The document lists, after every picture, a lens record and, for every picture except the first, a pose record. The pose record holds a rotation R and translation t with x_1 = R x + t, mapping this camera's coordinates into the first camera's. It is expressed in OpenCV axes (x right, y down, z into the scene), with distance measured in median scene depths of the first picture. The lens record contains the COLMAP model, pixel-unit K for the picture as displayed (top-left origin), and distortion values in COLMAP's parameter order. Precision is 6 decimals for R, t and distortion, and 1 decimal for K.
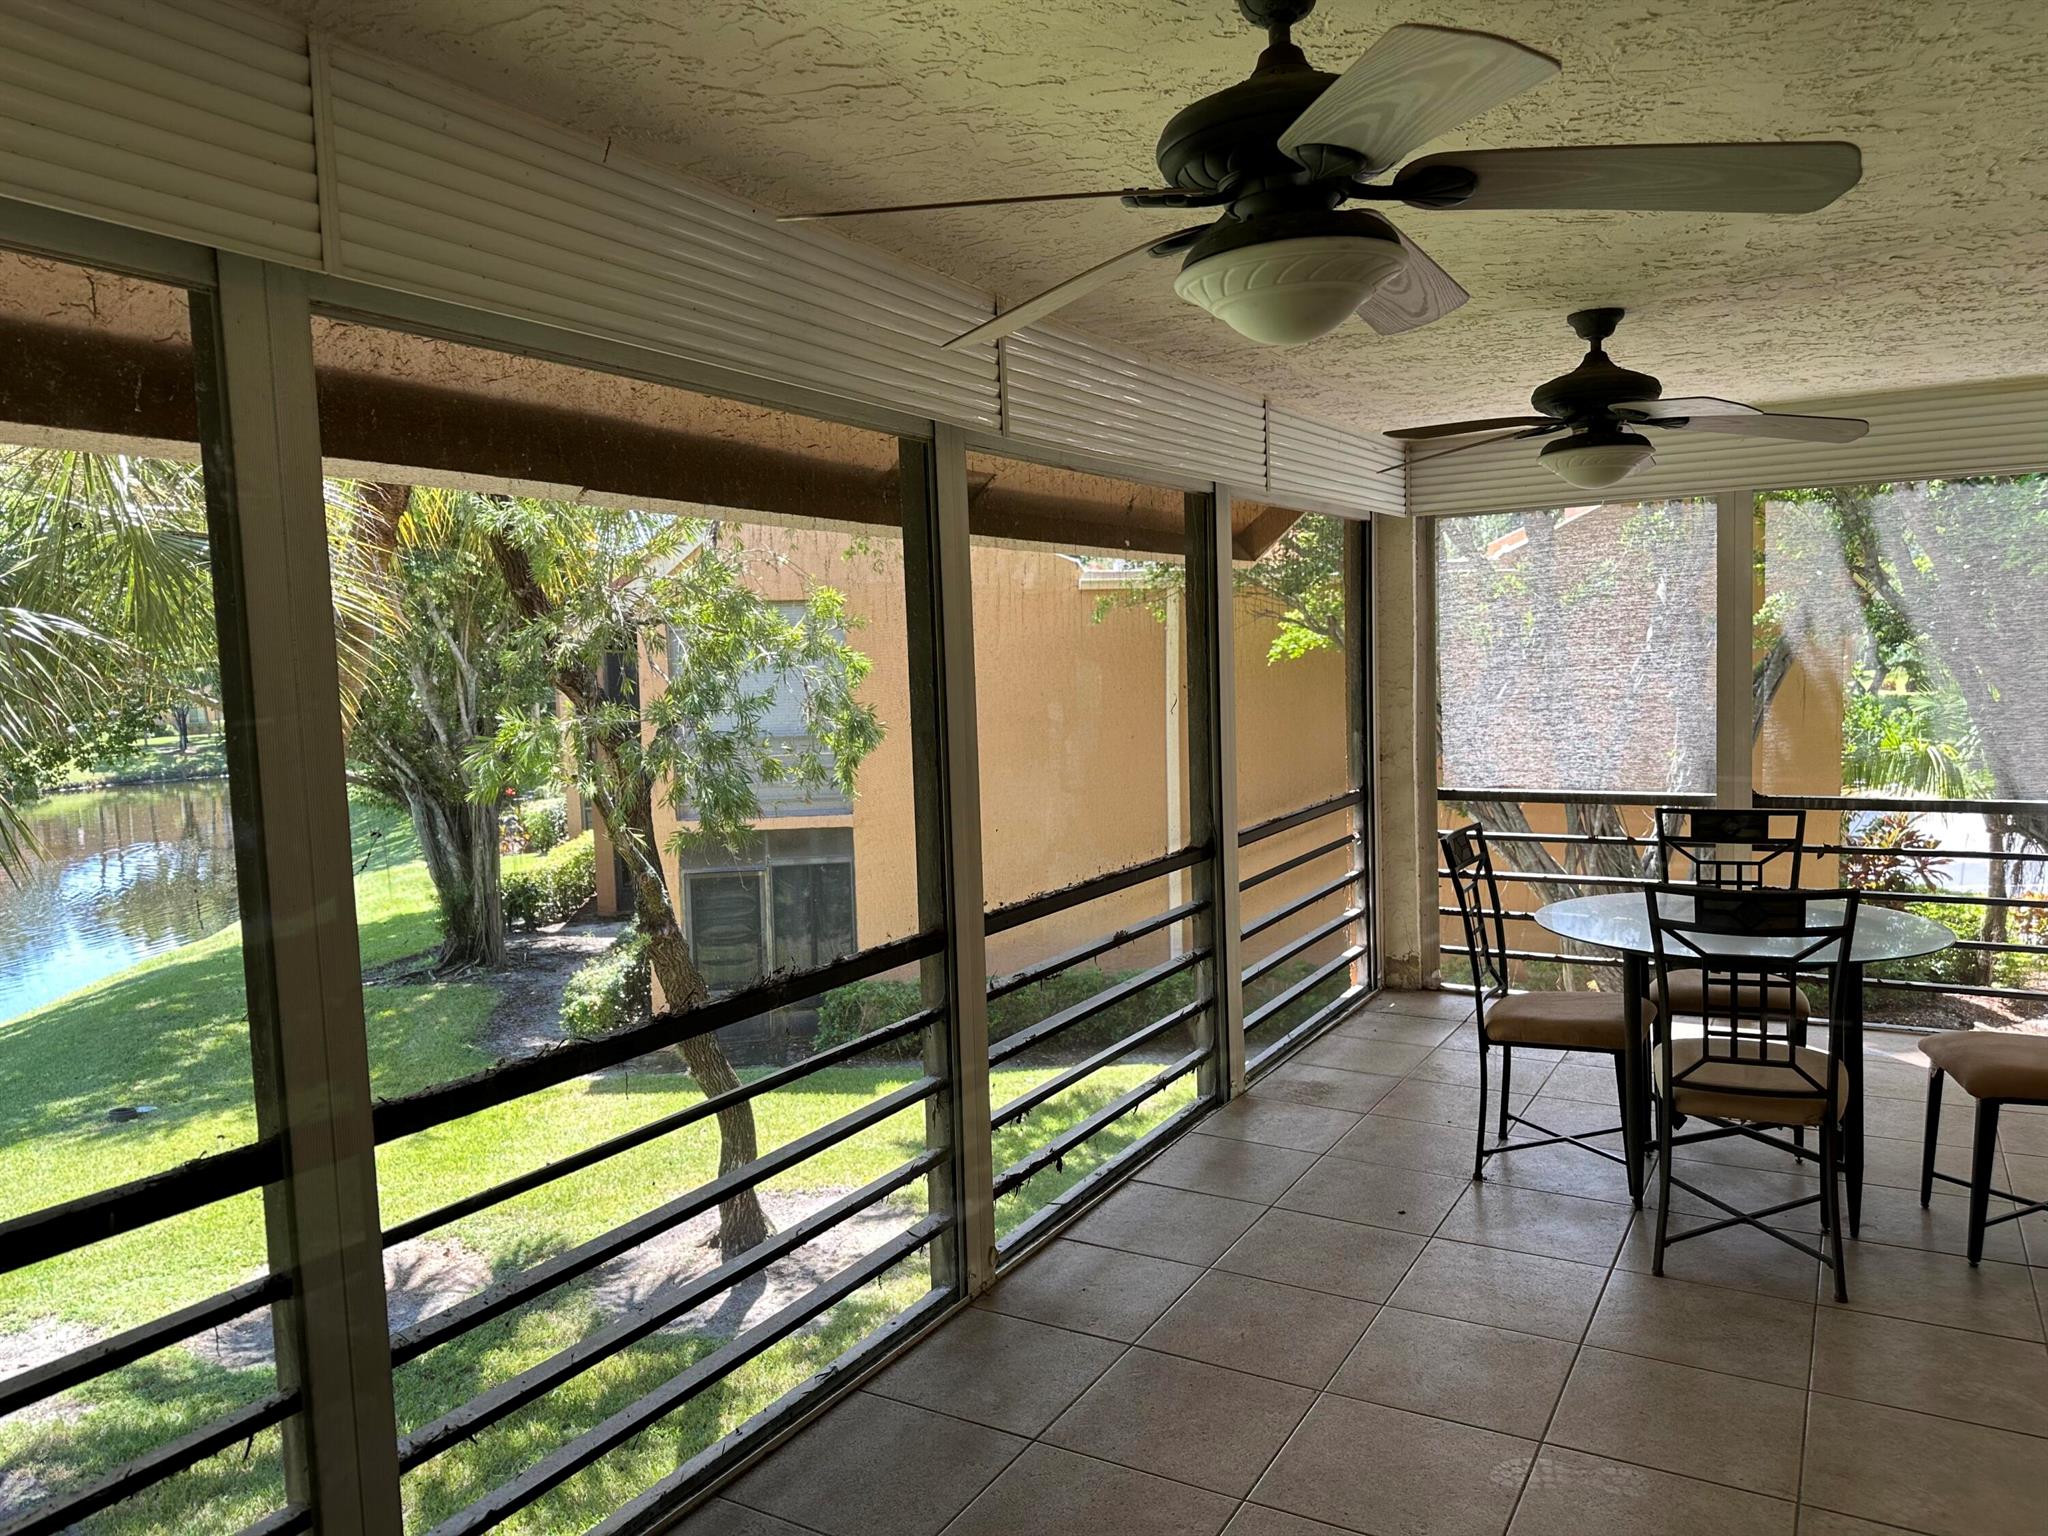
lens RADIAL K [[1451.7, 0, 1031.5], [0, 1451.7, 769.3], [0, 0, 1]] dist [0.003896, -0.006819]
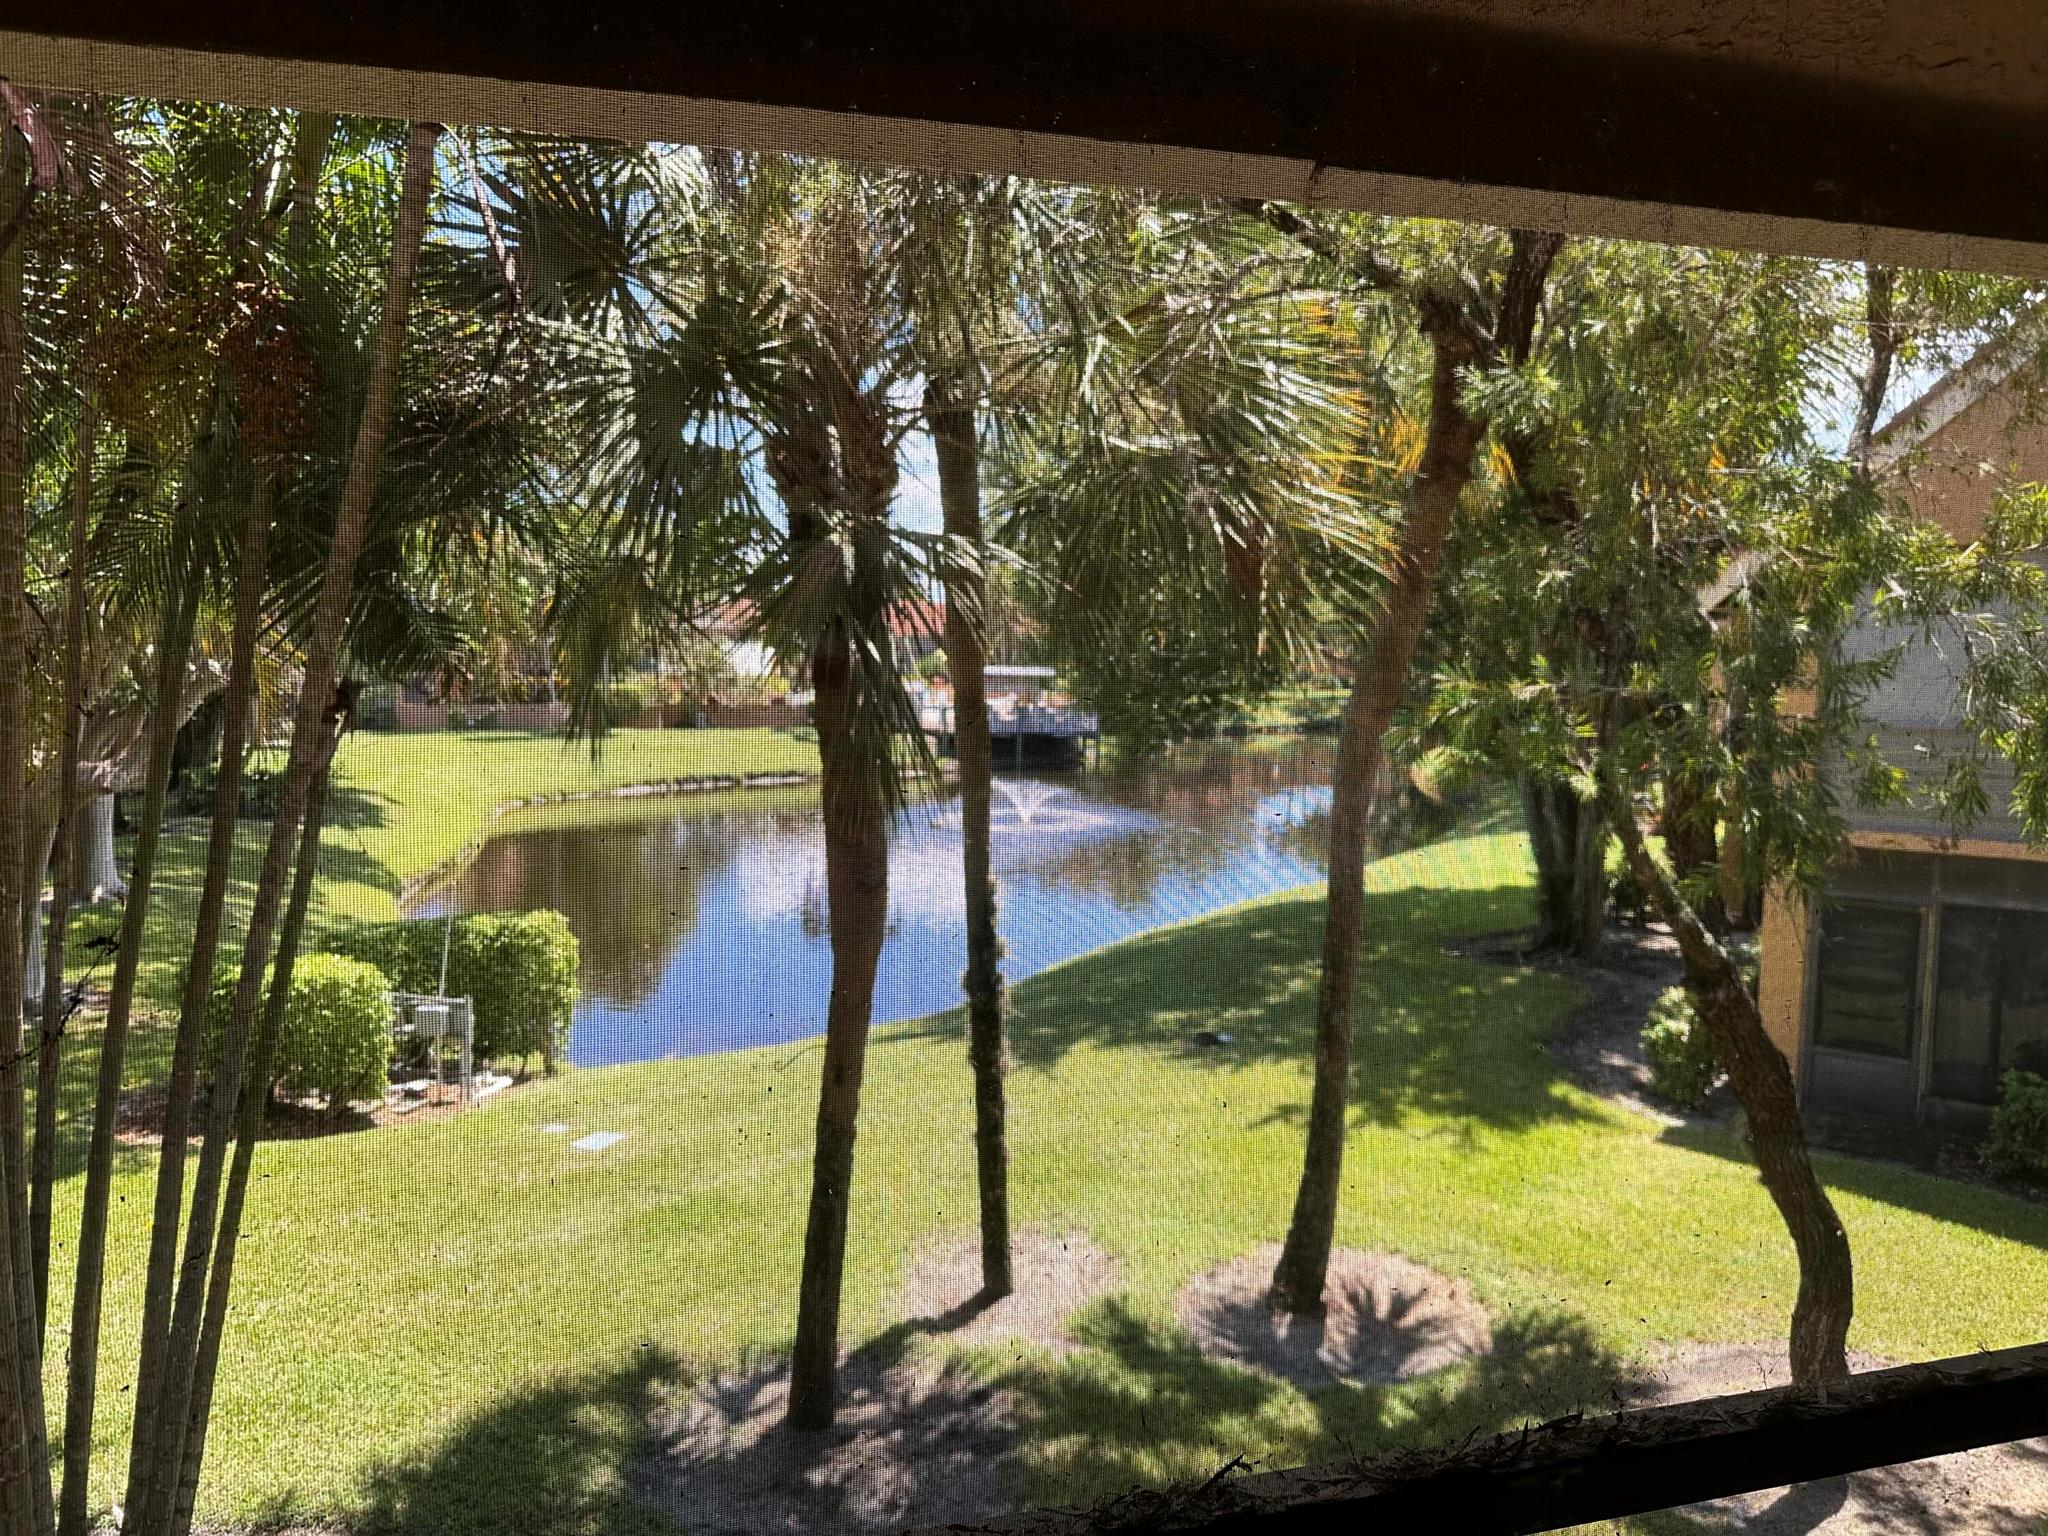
lens RADIAL K [[1426.9, 0, 1030.8], [0, 1426.9, 750.0], [0, 0, 1]] dist [0.091952, -0.189295]
pose [[0.717530, 0.084561, -0.691376, -0.010049], [-0.078906, 0.996082, 0.039937, -0.004309], [0.692044, 0.025898, 0.721391, 0.134980]]
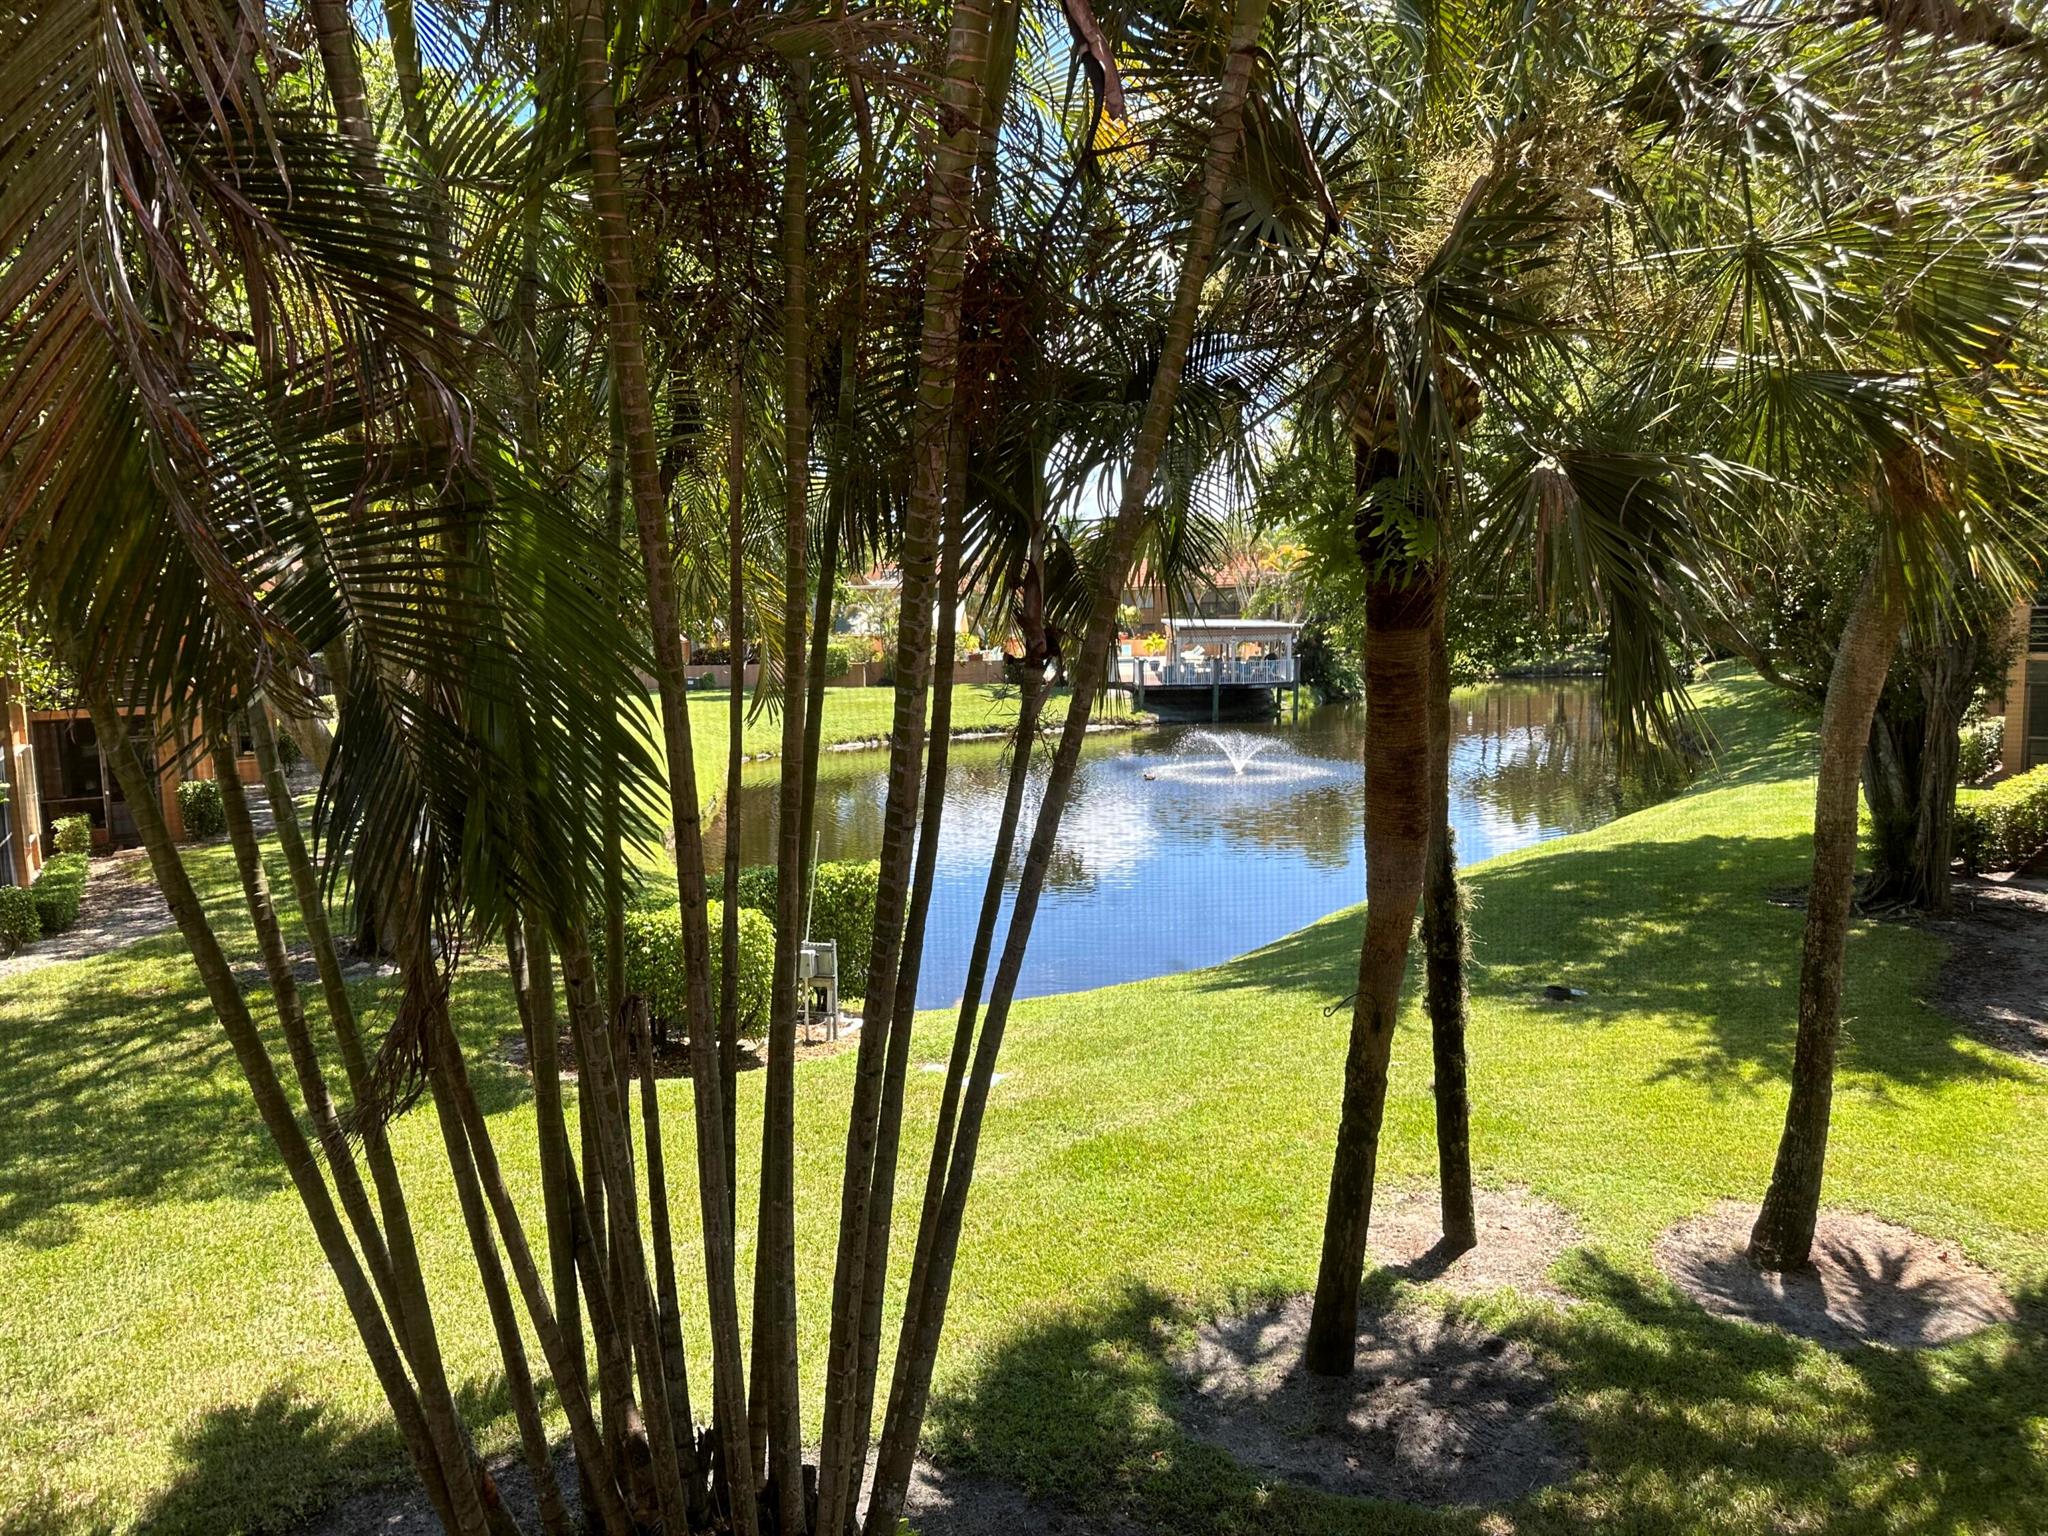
lens RADIAL K [[1427.7, 0, 1024.0], [0, 1427.7, 768.0], [0, 0, 1]] dist [0.007842, -0.007702]
pose [[0.642643, 0.108834, -0.758397, -0.103803], [-0.060305, 0.993974, 0.091540, 0.007689], [0.763789, -0.013092, 0.645333, 0.049974]]
